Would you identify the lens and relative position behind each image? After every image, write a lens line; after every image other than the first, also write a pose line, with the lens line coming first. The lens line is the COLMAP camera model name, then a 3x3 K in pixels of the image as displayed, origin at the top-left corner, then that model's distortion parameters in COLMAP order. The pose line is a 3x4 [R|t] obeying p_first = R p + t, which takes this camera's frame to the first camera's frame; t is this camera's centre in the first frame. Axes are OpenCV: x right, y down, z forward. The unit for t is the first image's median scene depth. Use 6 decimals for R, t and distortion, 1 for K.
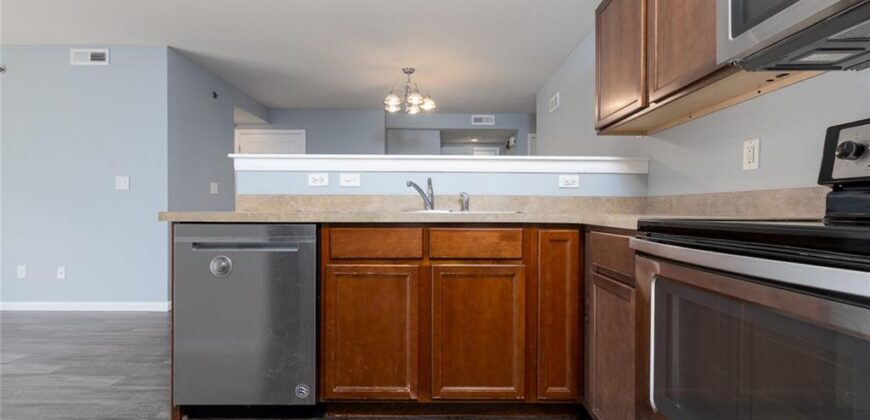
lens RADIAL K [[384.0, 0, 437.8], [0, 384.0, 211.6], [0, 0, 1]] dist [0.002104, 0.000287]
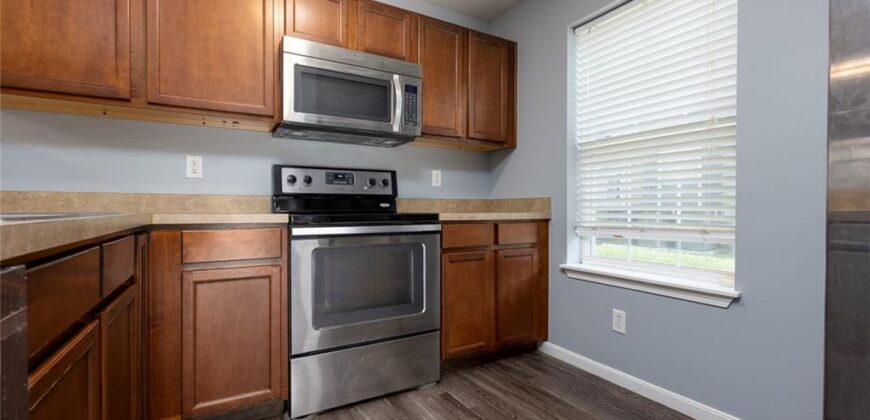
lens RADIAL K [[384.0, 0, 437.8], [0, 384.0, 211.6], [0, 0, 1]] dist [0.002104, 0.000287]
pose [[-0.500760, -0.012851, 0.865491, -0.600633], [0.002335, 0.999866, 0.016197, -0.009968], [-0.865583, 0.010132, -0.500663, 0.734670]]
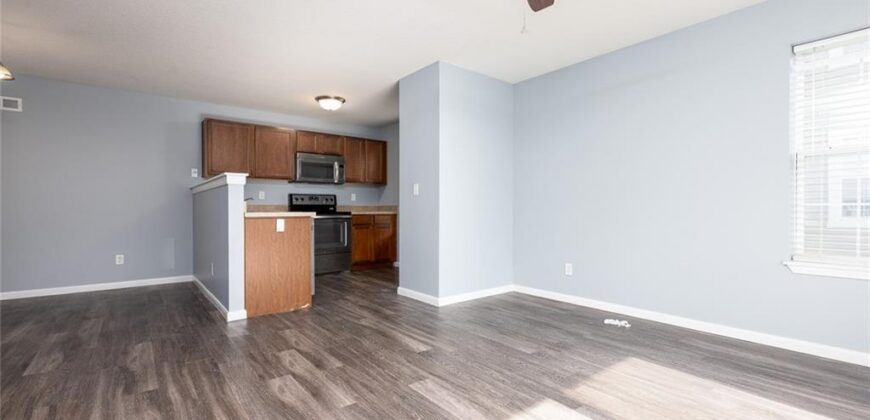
lens RADIAL K [[384.0, 0, 437.8], [0, 384.0, 211.6], [0, 0, 1]] dist [0.002104, 0.000287]
pose [[-0.624154, -0.008841, 0.781252, -2.532938], [0.003527, 0.999894, 0.014134, -0.029021], [-0.781294, 0.011577, -0.624056, 1.583978]]
